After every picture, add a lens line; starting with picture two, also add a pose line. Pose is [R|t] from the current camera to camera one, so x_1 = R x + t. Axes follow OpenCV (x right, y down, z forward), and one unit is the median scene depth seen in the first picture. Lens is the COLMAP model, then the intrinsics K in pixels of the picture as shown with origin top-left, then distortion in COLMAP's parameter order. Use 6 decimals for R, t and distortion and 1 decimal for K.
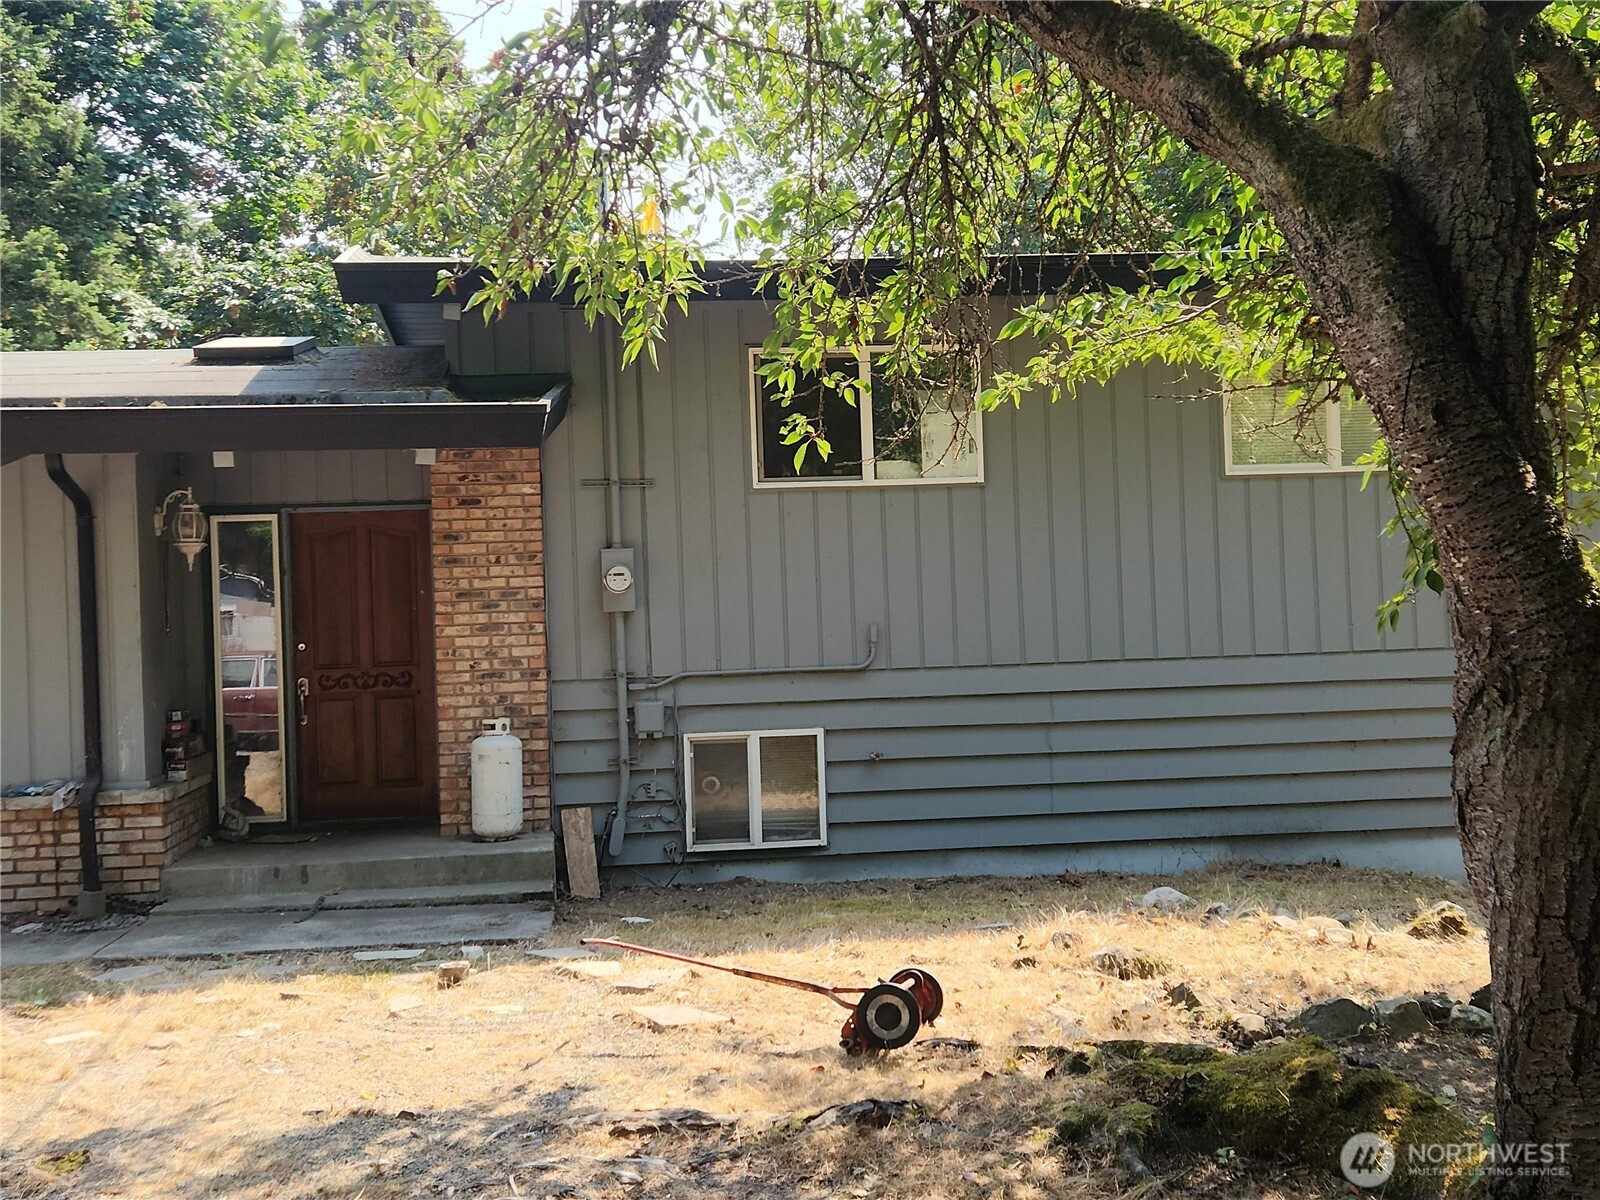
lens RADIAL K [[1835.2, 0, 793.2], [0, 1835.2, 600.2], [0, 0, 1]] dist [0.078327, -0.065304]
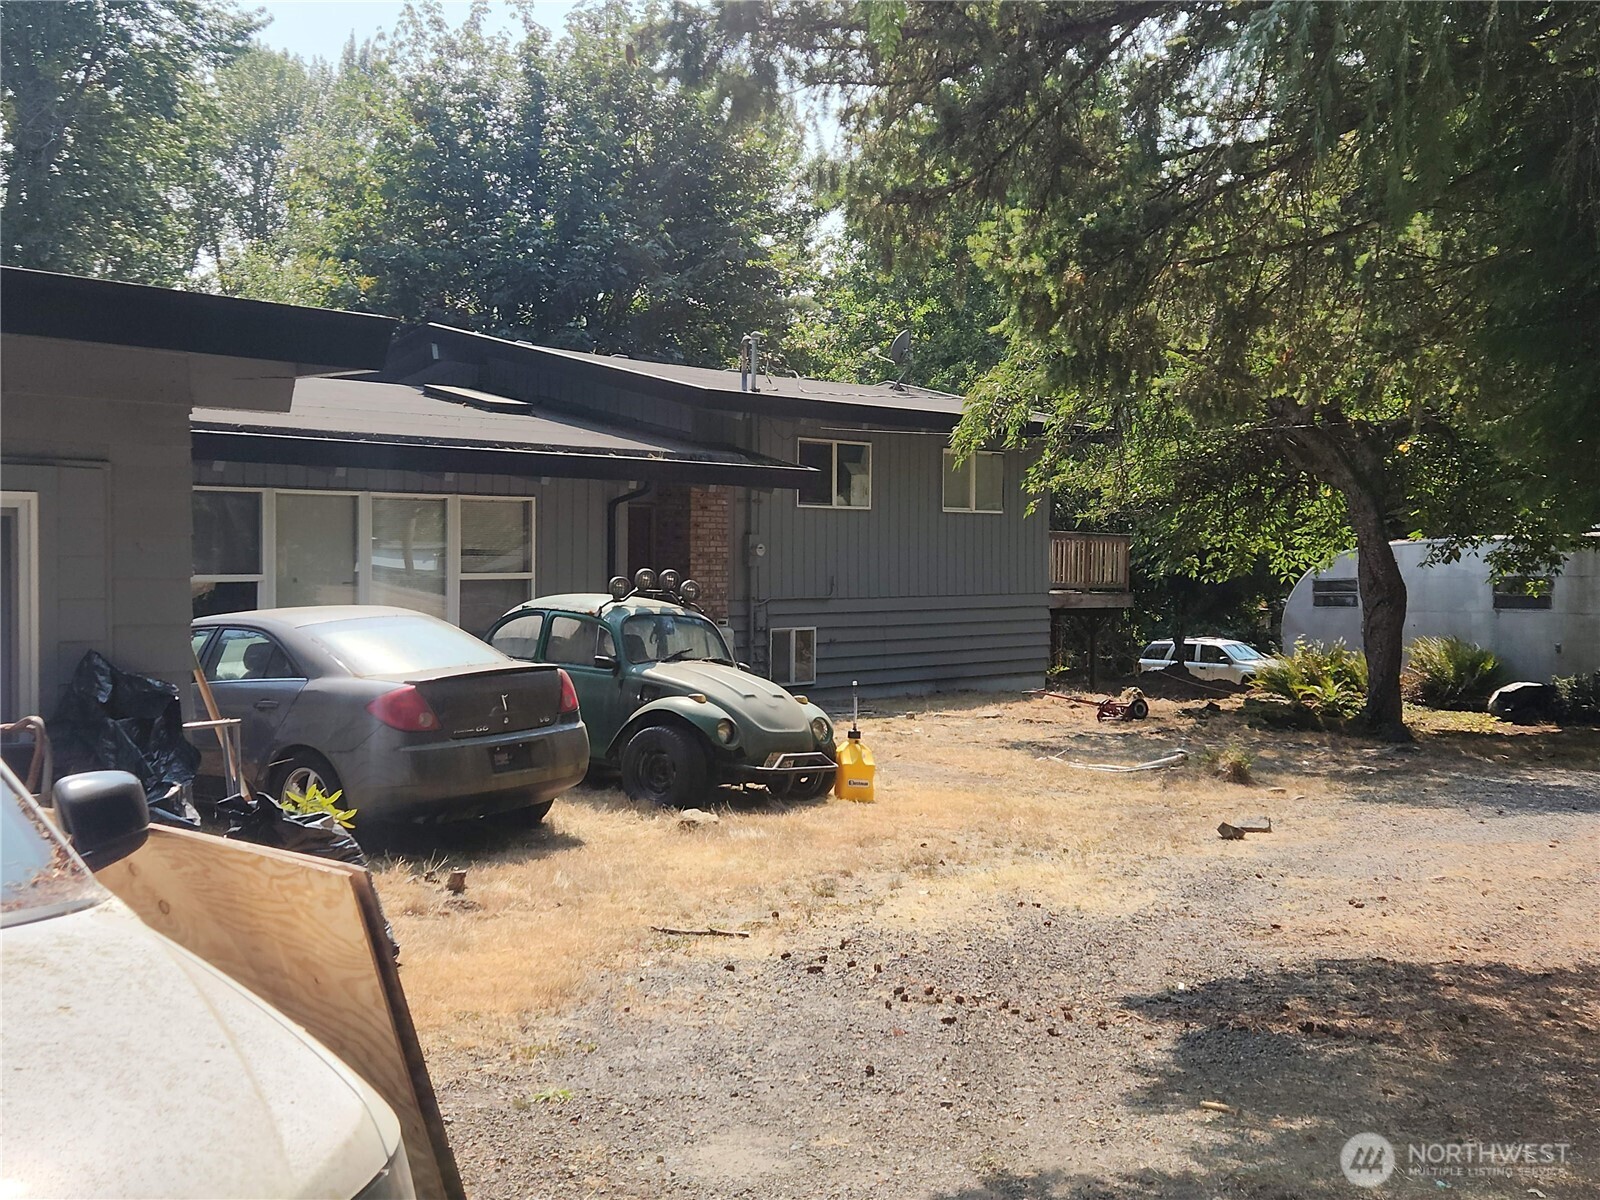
lens RADIAL K [[1835.2, 0, 793.2], [0, 1835.2, 600.2], [0, 0, 1]] dist [0.078327, -0.065304]
pose [[0.742618, 0.022091, 0.669351, -1.386296], [-0.036955, 0.999285, 0.008019, 0.025299], [-0.668695, -0.030691, 0.742903, -0.505684]]
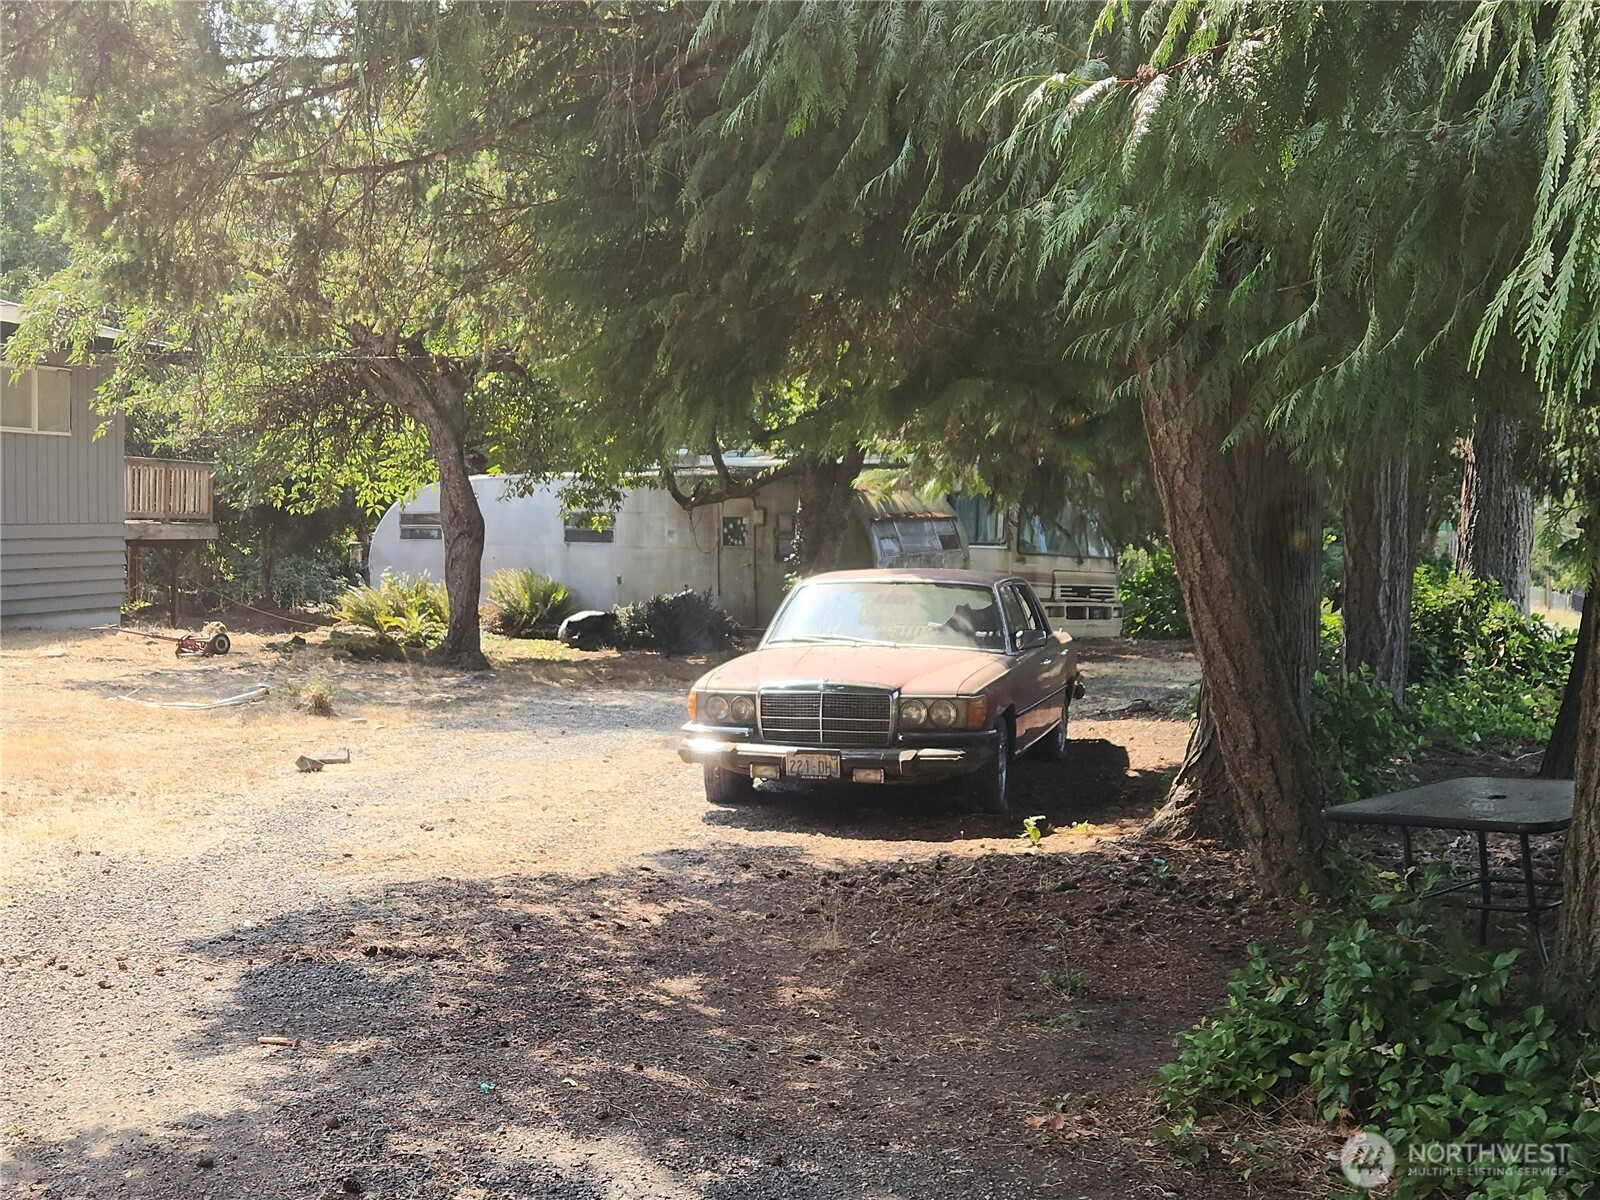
lens RADIAL K [[1835.2, 0, 793.2], [0, 1835.2, 600.2], [0, 0, 1]] dist [0.078327, -0.065304]
pose [[0.363005, -0.000589, 0.931787, -1.350728], [-0.046090, 0.998764, 0.018588, 0.035686], [-0.930646, -0.049694, 0.362530, -0.527567]]
